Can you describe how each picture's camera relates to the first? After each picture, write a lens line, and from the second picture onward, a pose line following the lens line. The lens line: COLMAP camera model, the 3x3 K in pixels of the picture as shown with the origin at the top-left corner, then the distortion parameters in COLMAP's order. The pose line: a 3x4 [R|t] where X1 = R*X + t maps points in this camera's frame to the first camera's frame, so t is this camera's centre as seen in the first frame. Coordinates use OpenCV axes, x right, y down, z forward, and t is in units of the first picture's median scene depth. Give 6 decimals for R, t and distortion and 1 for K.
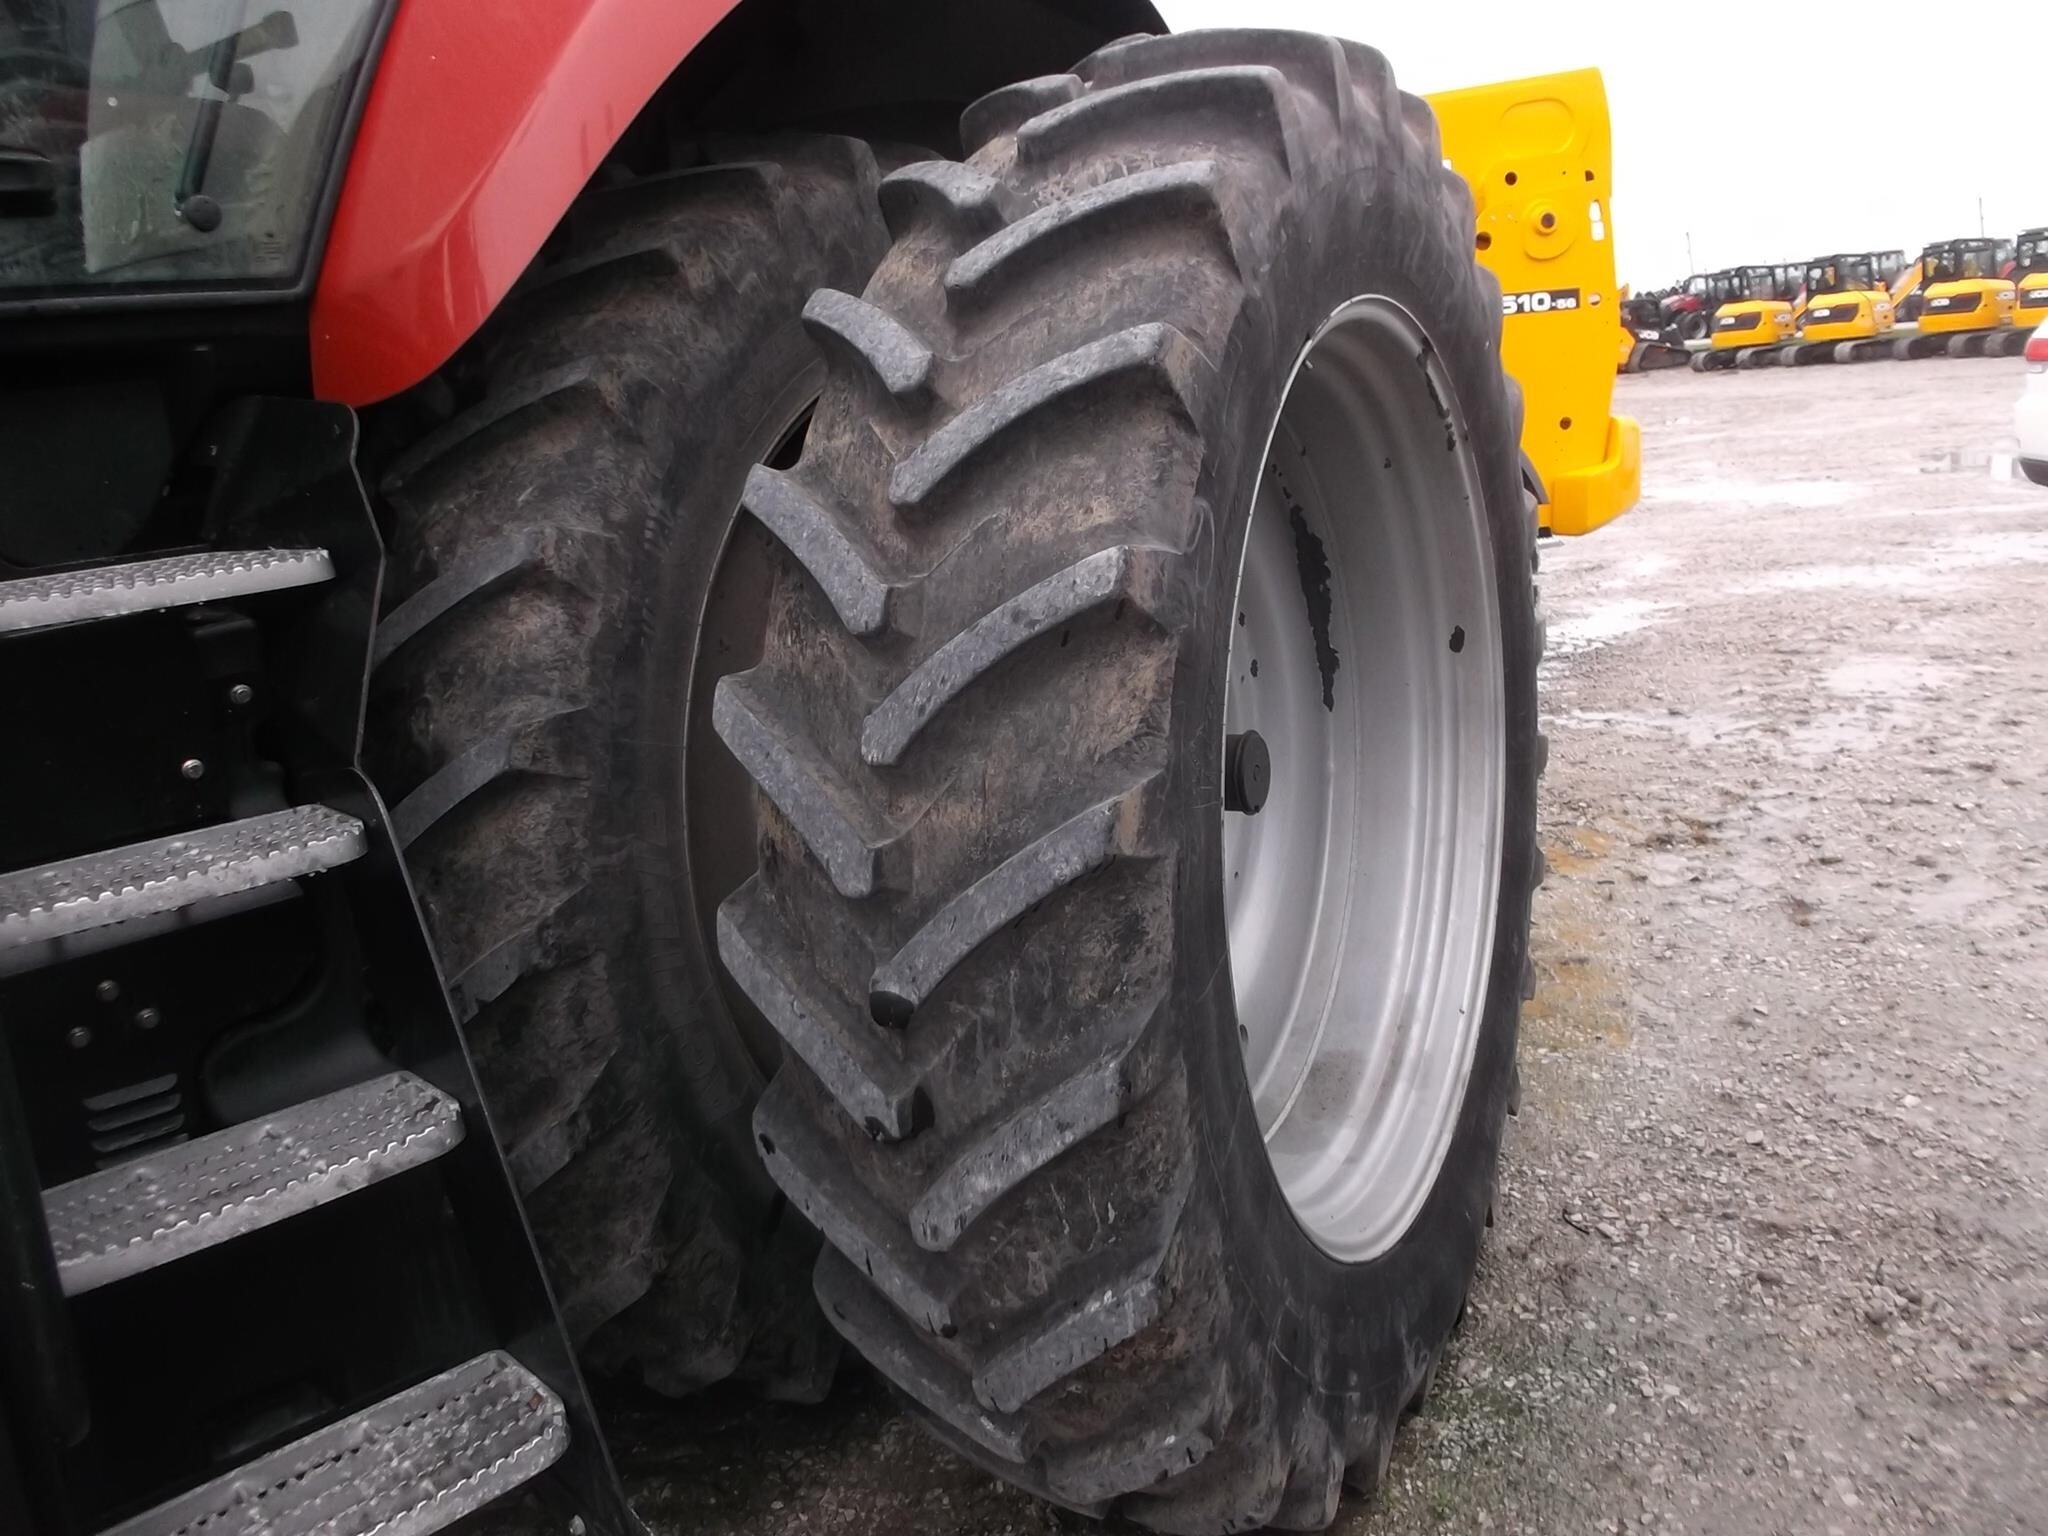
lens RADIAL K [[1624.1, 0, 1016.5], [0, 1624.1, 747.7], [0, 0, 1]] dist [-0.029205, 0.003189]
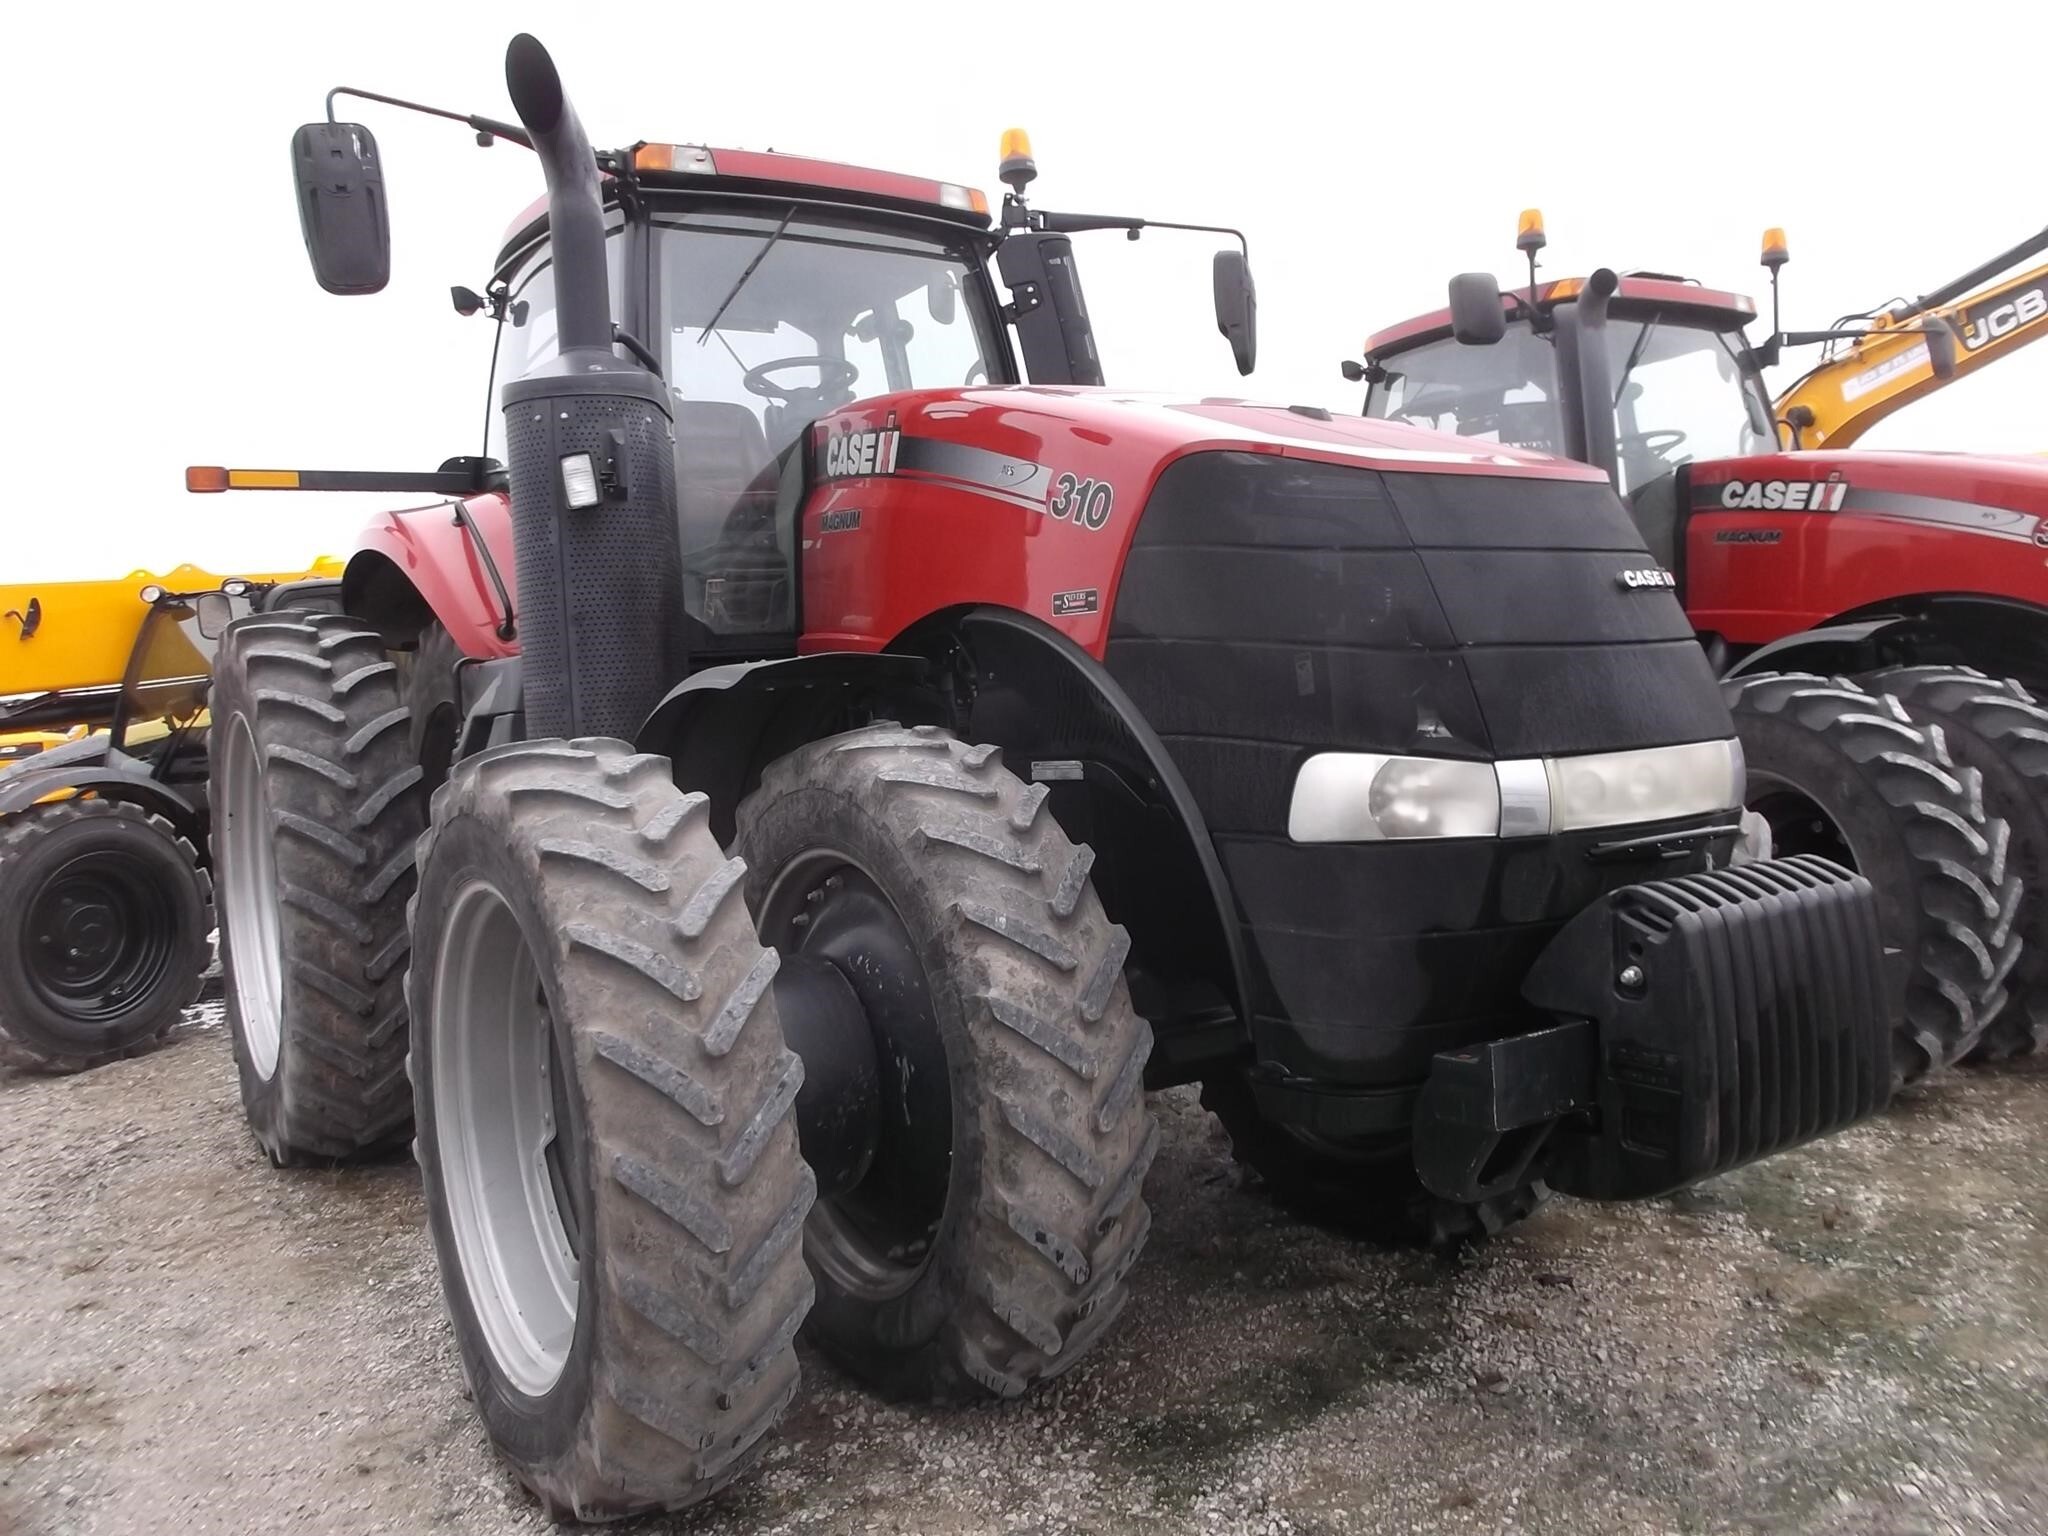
lens RADIAL K [[1624.1, 0, 1027.5], [0, 1624.1, 731.3], [0, 0, 1]] dist [-0.029205, 0.003189]
pose [[0.467315, 0.060322, 0.882030, -1.002618], [0.191744, 0.967007, -0.167723, 0.150128], [-0.863047, 0.247504, 0.440331, -0.179847]]
